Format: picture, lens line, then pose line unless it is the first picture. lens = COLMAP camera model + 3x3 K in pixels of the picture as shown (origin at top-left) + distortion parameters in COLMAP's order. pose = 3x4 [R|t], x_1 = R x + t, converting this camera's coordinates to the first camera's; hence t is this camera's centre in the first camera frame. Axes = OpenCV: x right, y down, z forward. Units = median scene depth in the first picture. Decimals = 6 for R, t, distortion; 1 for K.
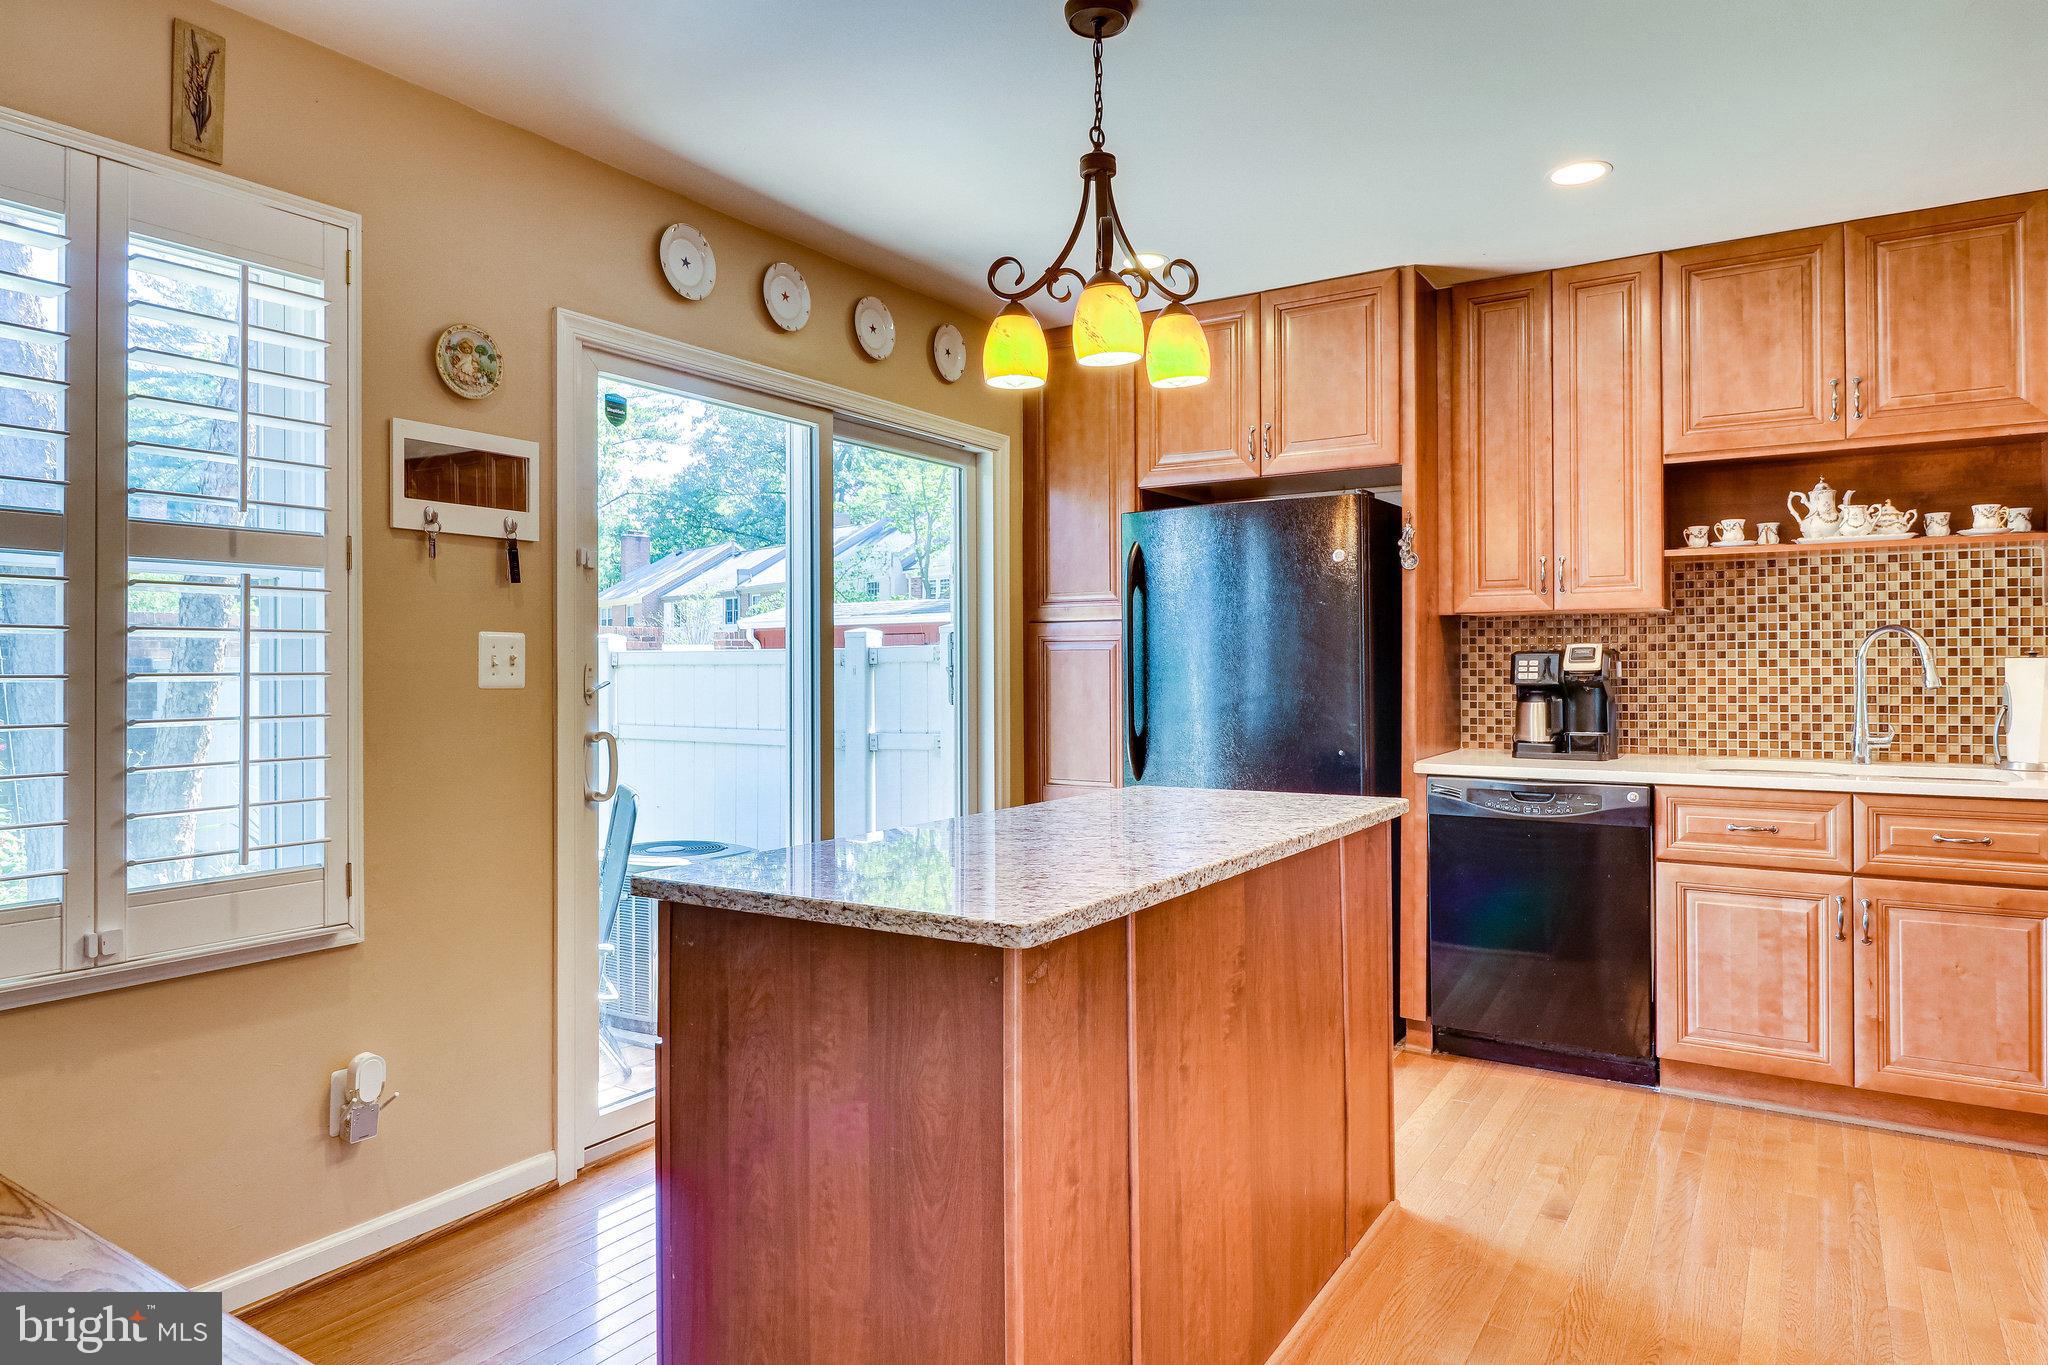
lens RADIAL K [[1222.1, 0, 1029.4], [0, 1222.1, 660.6], [0, 0, 1]] dist [0.001982, -0.007804]
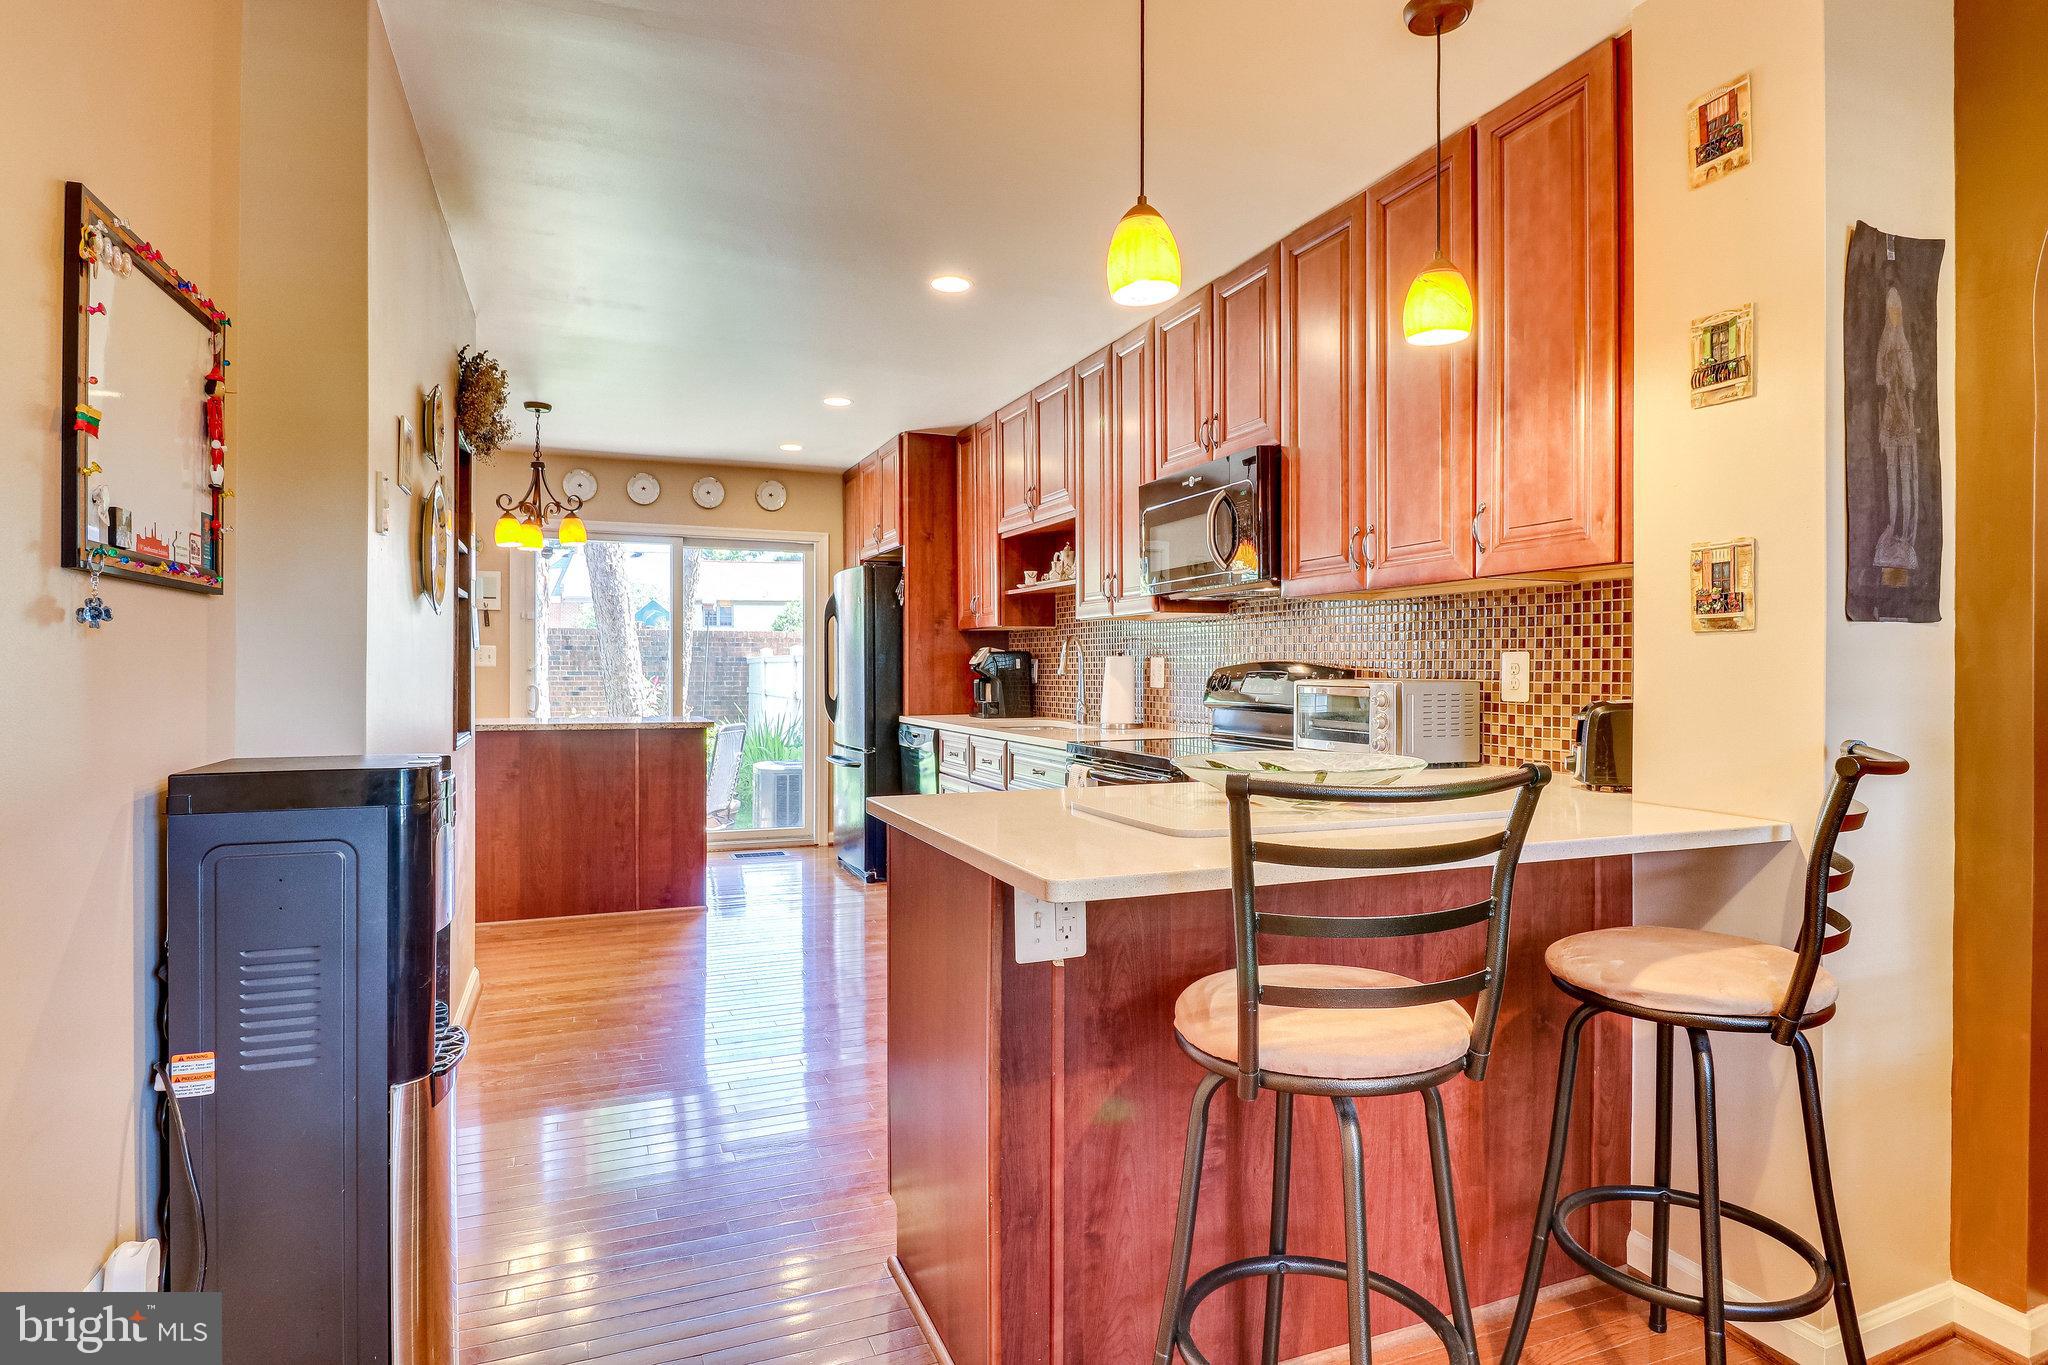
lens RADIAL K [[1110.9, 0, 1026.1], [0, 1110.9, 665.1], [0, 0, 1]] dist [0.022811, -0.007910]
pose [[0.816081, 0.006092, -0.577906, 1.458227], [-0.003593, 0.999979, 0.005468, 0.001170], [0.577927, -0.002386, 0.816085, -0.211333]]
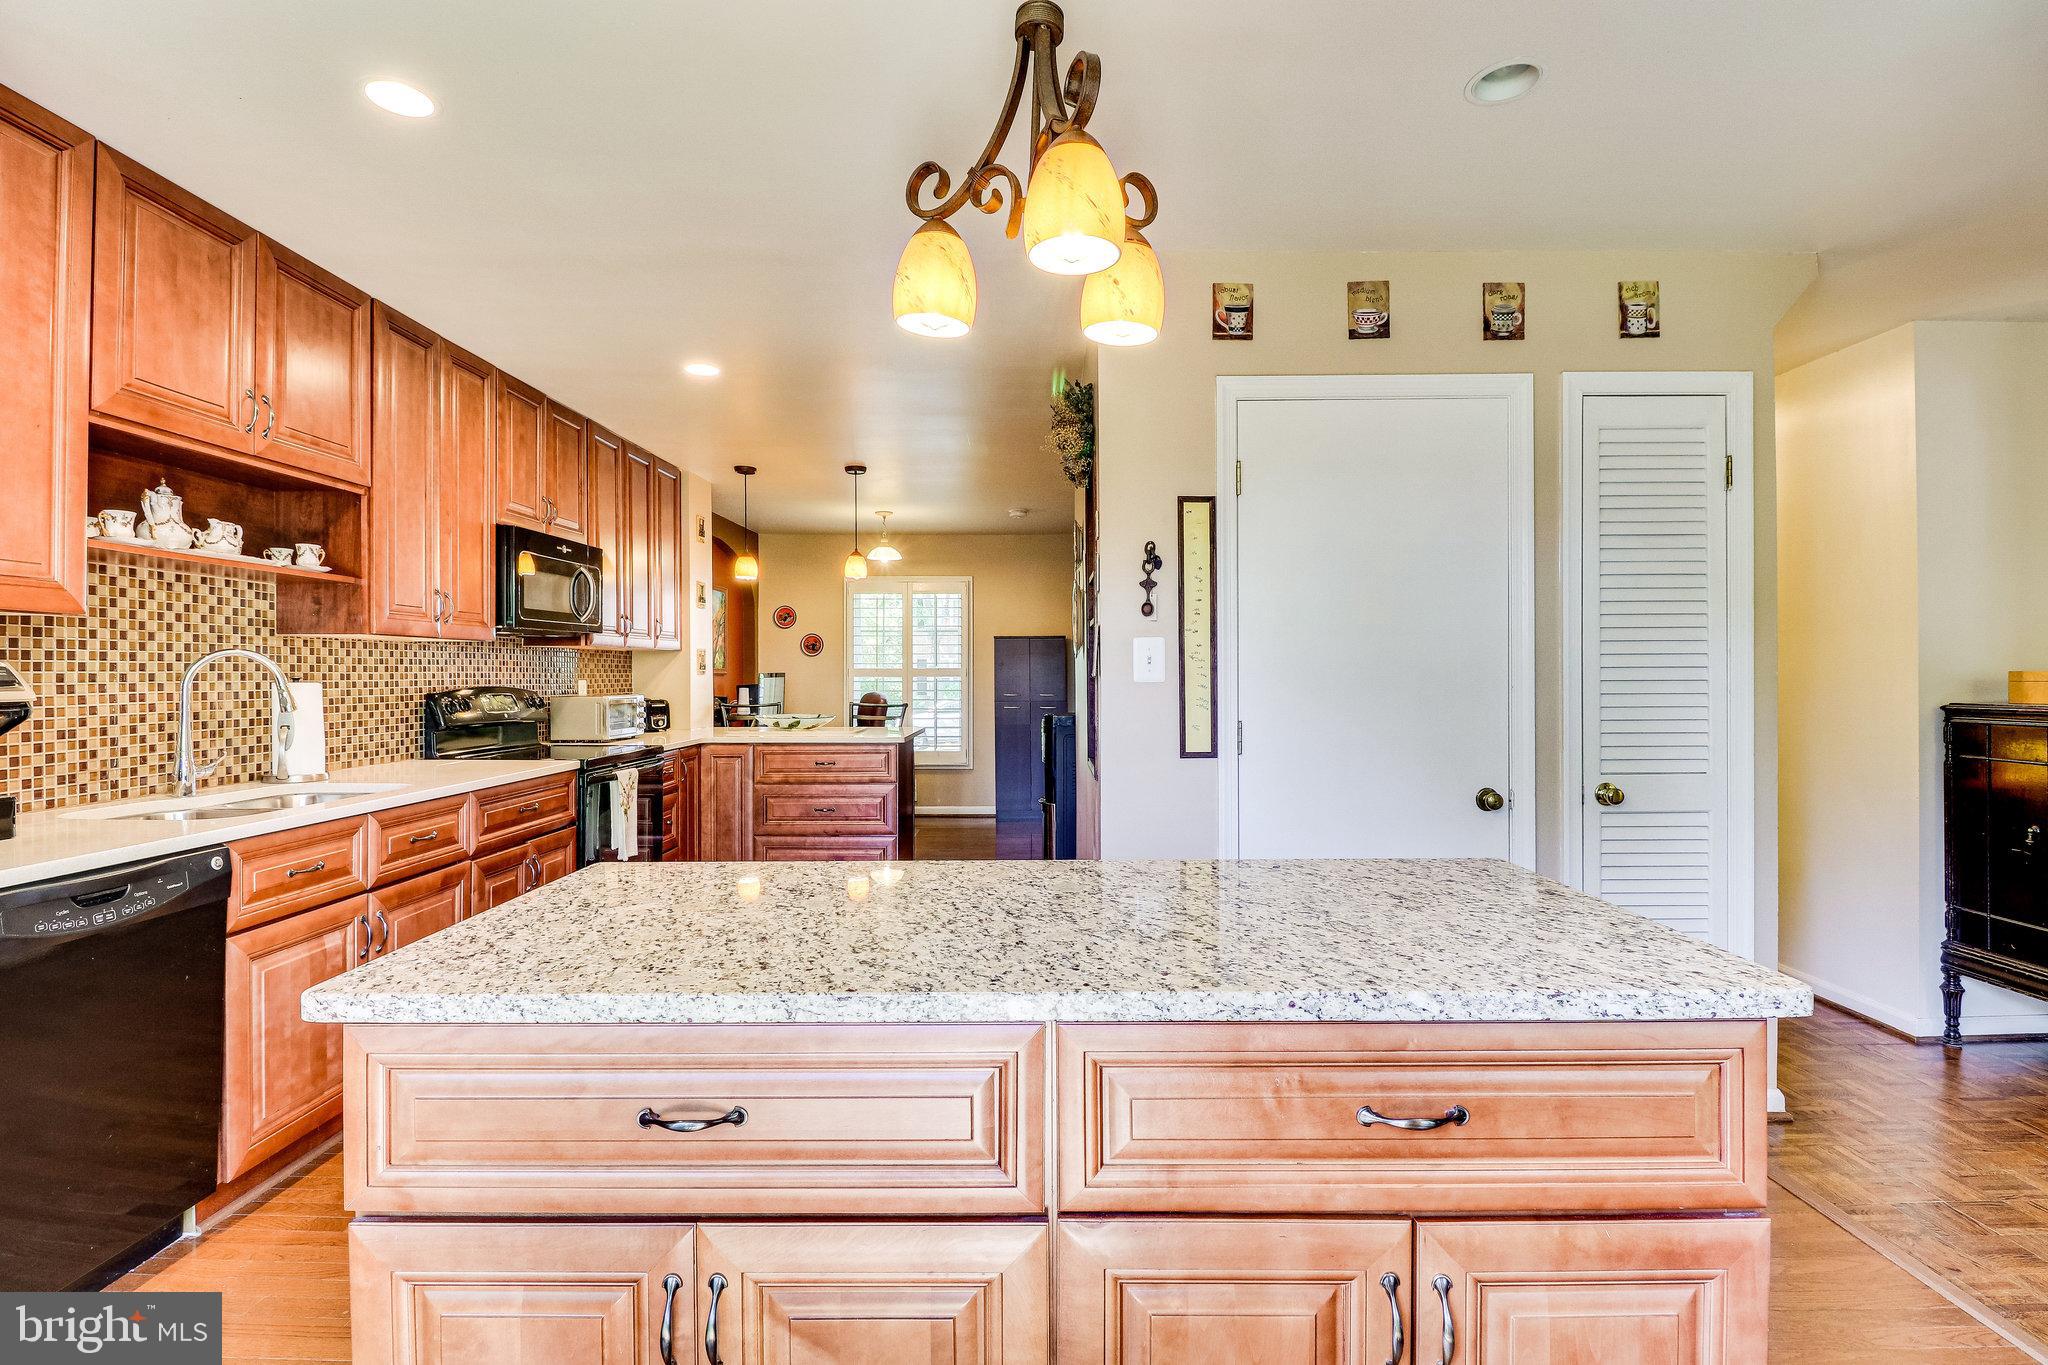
lens RADIAL K [[956.9, 0, 1031.1], [0, 956.9, 678.1], [0, 0, 1]] dist [0.006046, -0.010032]
pose [[-0.529672, 0.003651, 0.848195, -0.279983], [0.001485, 0.999993, -0.003377, -0.002373], [-0.848201, -0.000529, -0.529674, 0.841023]]
